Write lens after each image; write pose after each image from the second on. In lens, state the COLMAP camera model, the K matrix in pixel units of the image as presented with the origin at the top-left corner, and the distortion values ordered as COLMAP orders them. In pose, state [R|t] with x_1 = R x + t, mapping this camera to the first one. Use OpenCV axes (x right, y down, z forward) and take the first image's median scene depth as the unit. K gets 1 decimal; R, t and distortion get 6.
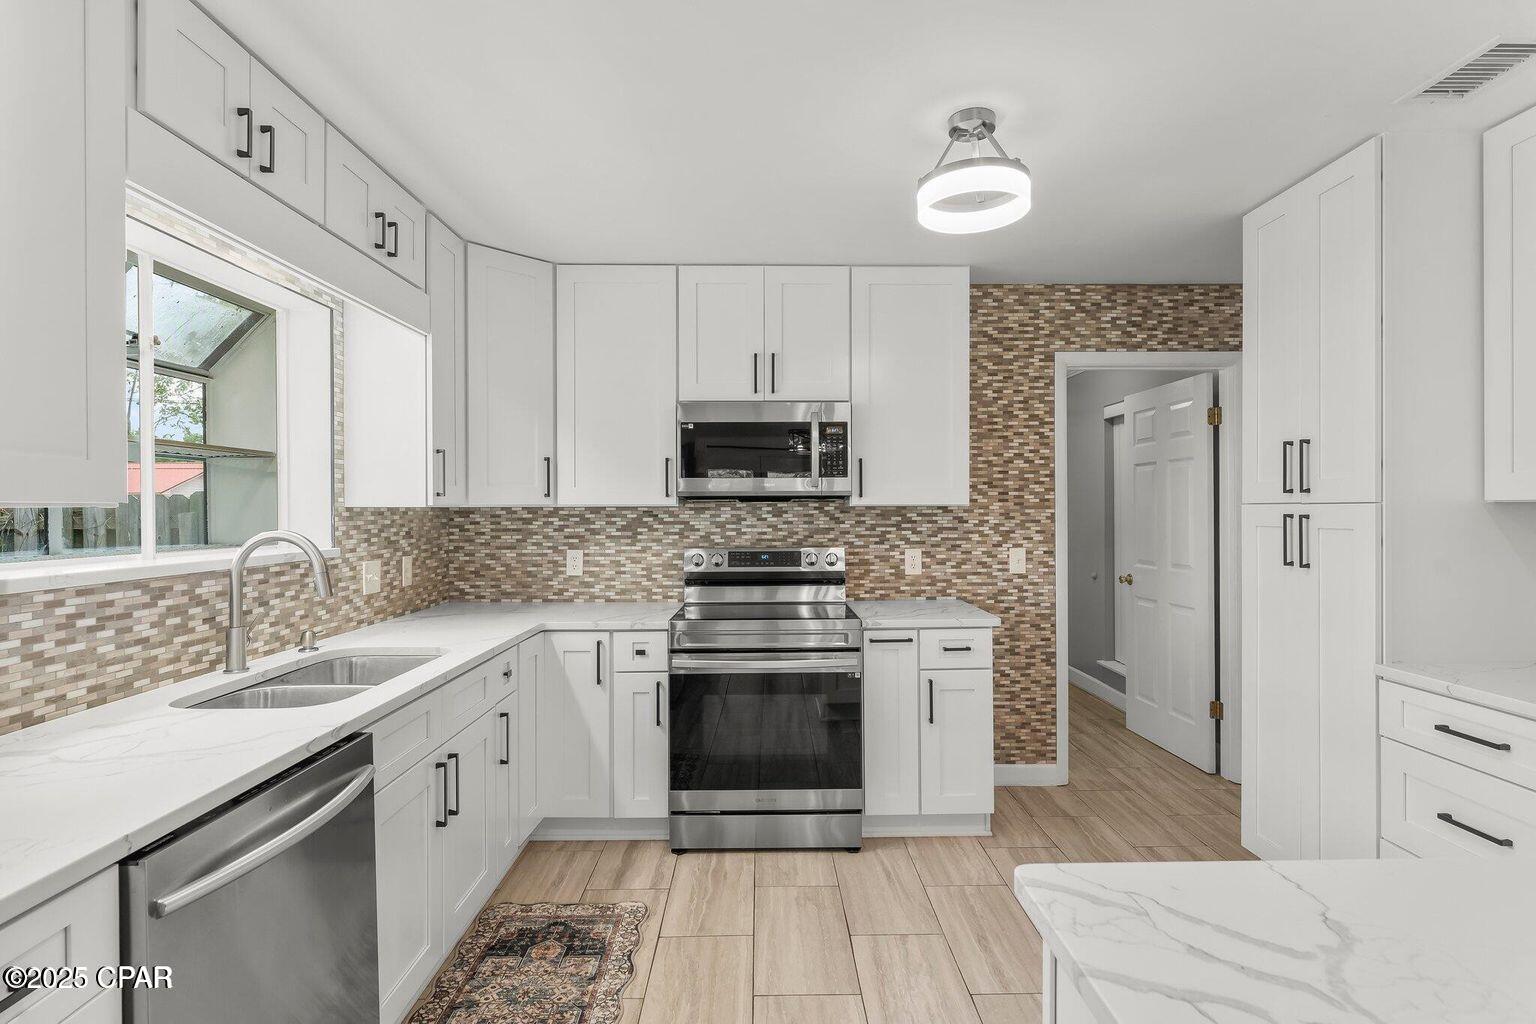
lens RADIAL K [[775.5, 0, 796.7], [0, 775.5, 512.1], [0, 0, 1]] dist [0.004822, 0.001037]
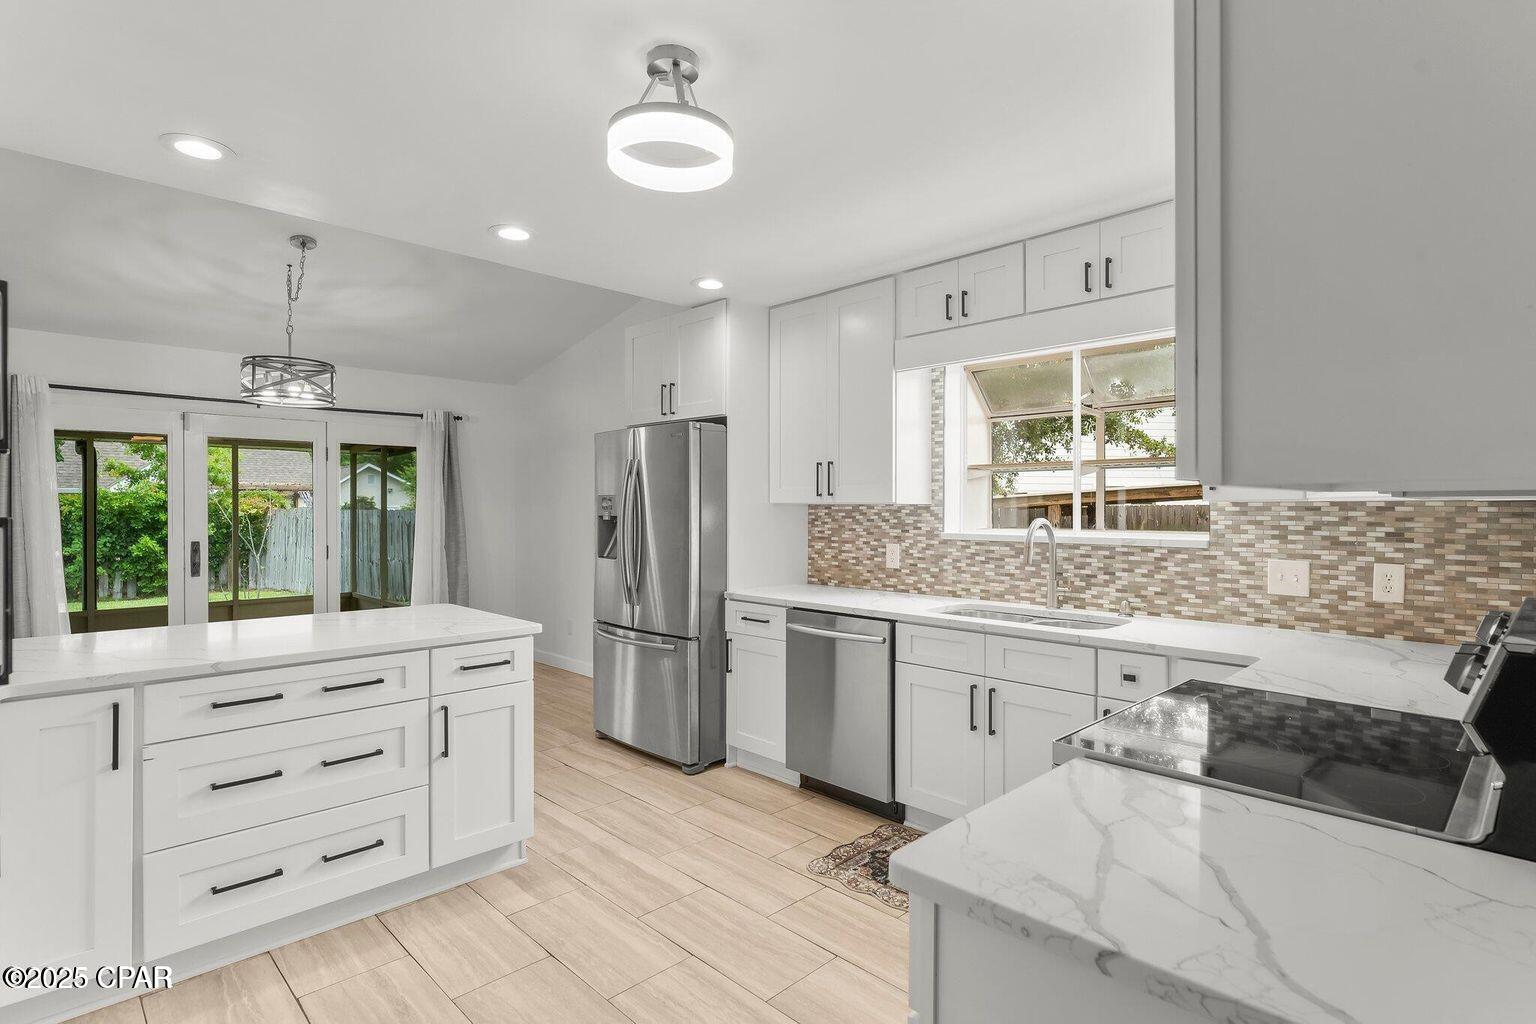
lens RADIAL K [[775.5, 0, 754.3], [0, 775.5, 513.5], [0, 0, 1]] dist [0.004822, 0.001037]
pose [[-0.755786, 0.005994, -0.654791, 0.583759], [-0.003261, 0.999911, 0.012918, -0.002516], [0.654810, 0.011899, -0.755700, 1.393714]]
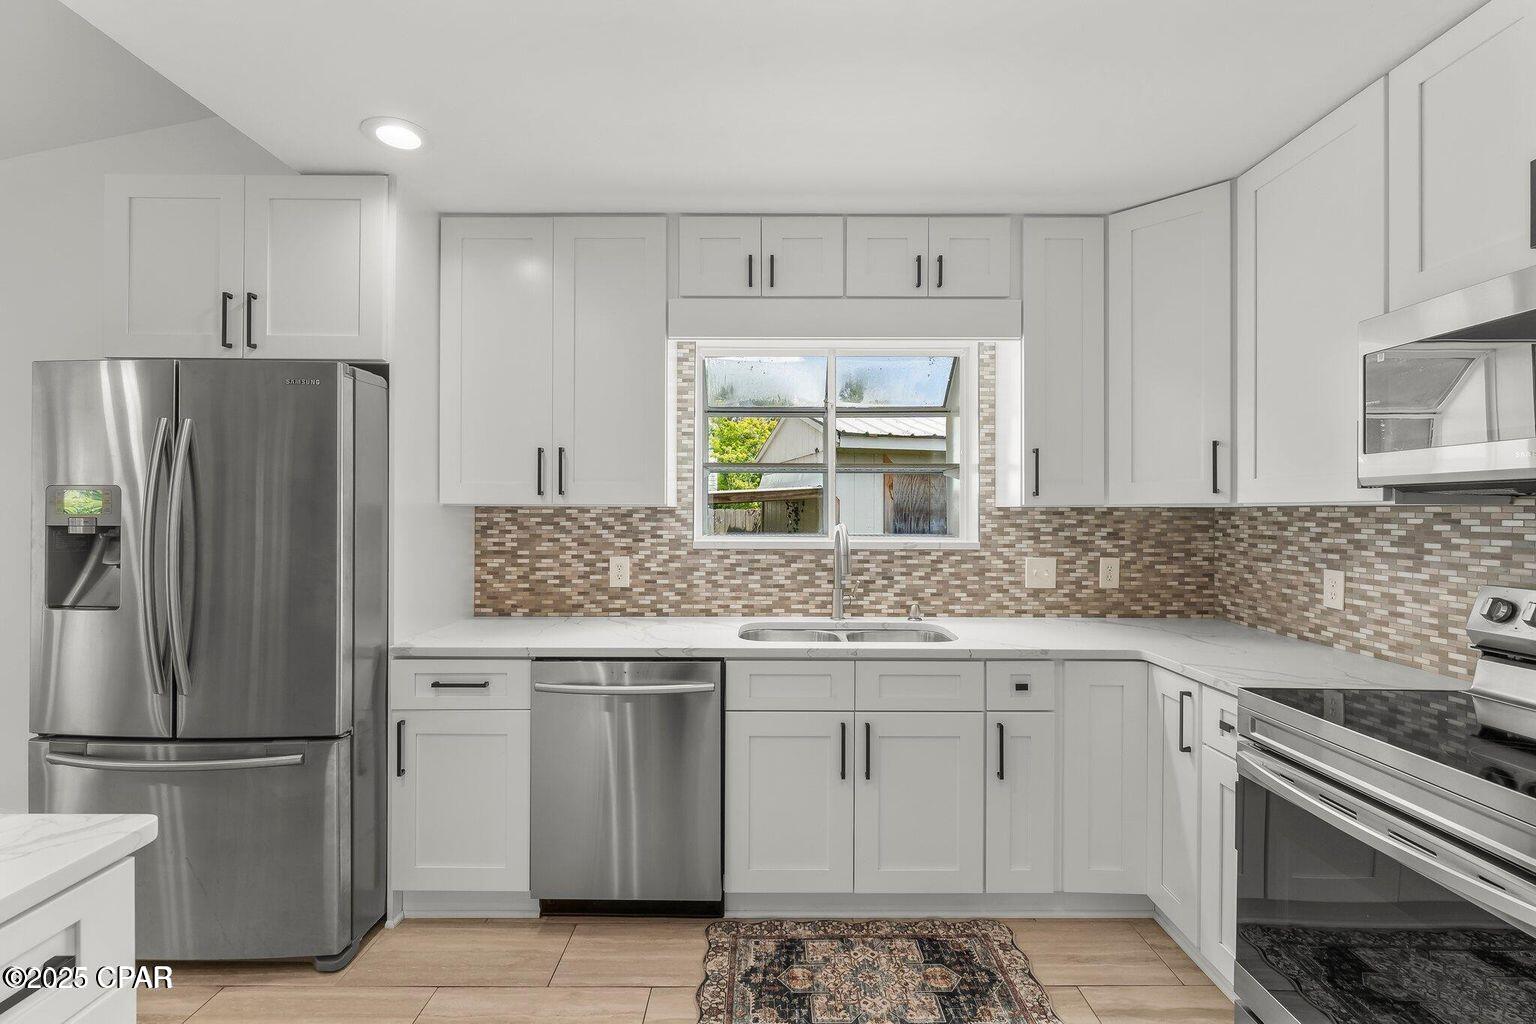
lens RADIAL K [[681.7, 0, 751.9], [0, 681.7, 513.5], [0, 0, 1]] dist [0.001247, 0.000130]
pose [[-0.045832, 0.004624, -0.998938, 0.443943], [-0.008791, 0.999949, 0.005032, 0.000994], [0.998910, 0.009012, -0.045789, 0.701526]]
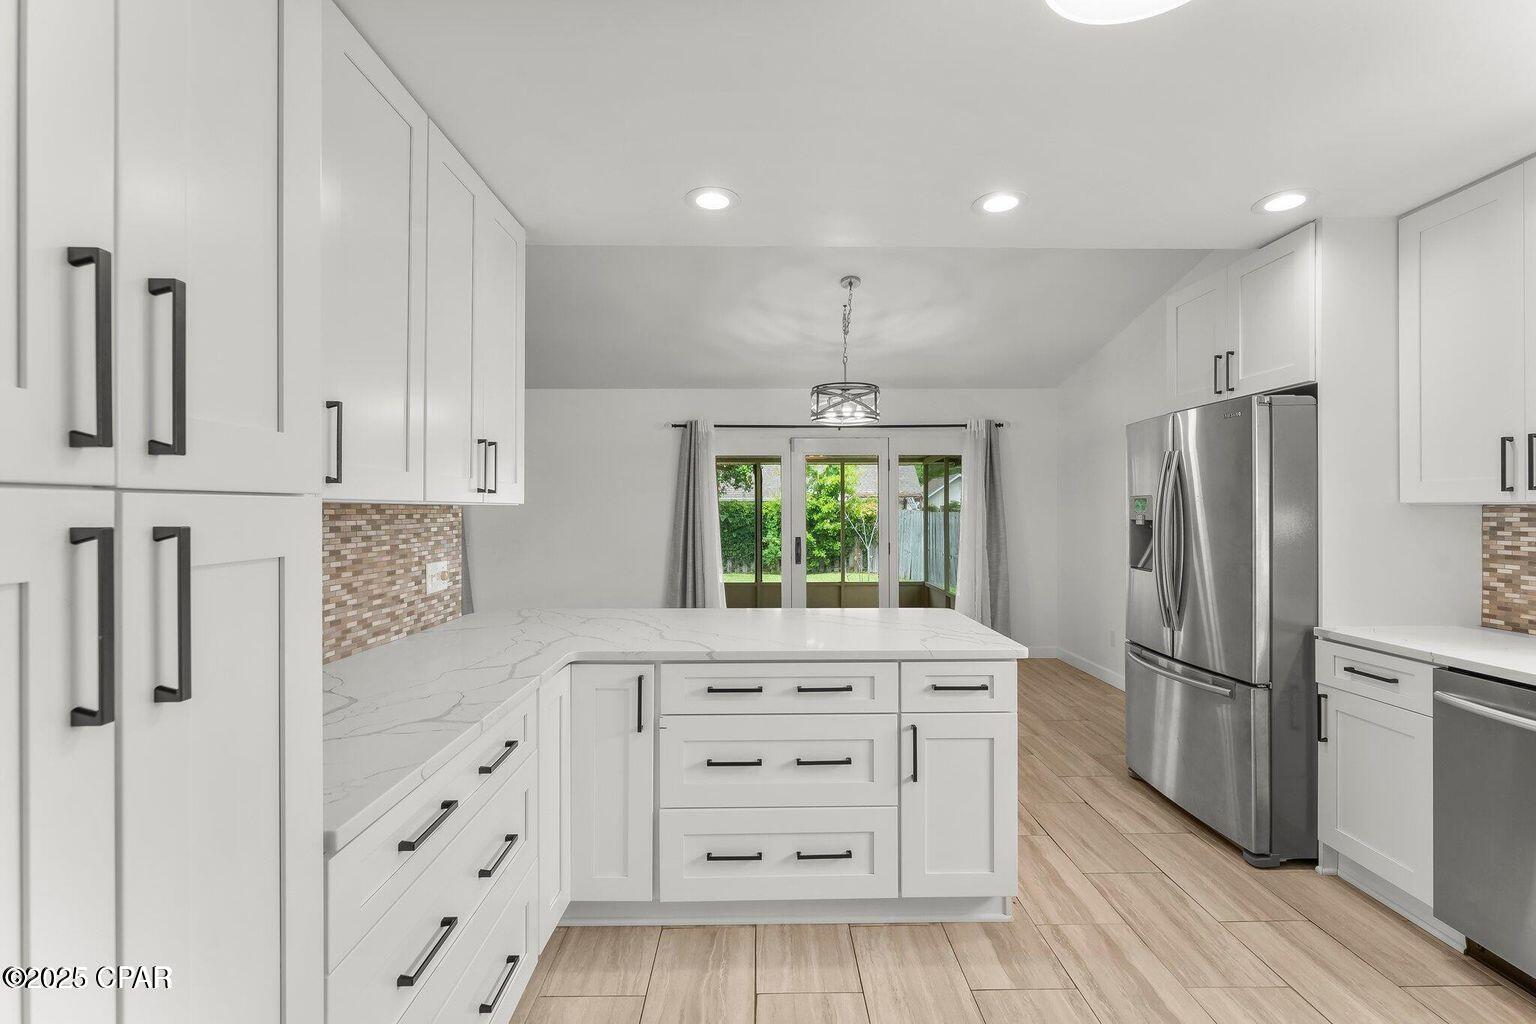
lens RADIAL K [[681.7, 0, 767.8], [0, 681.7, 508.9], [0, 0, 1]] dist [0.001247, 0.000130]
pose [[-0.999620, 0.003783, 0.027288, 0.380686], [0.003887, 0.999985, 0.003745, -0.002341], [-0.027273, 0.003850, -0.999621, 1.194608]]
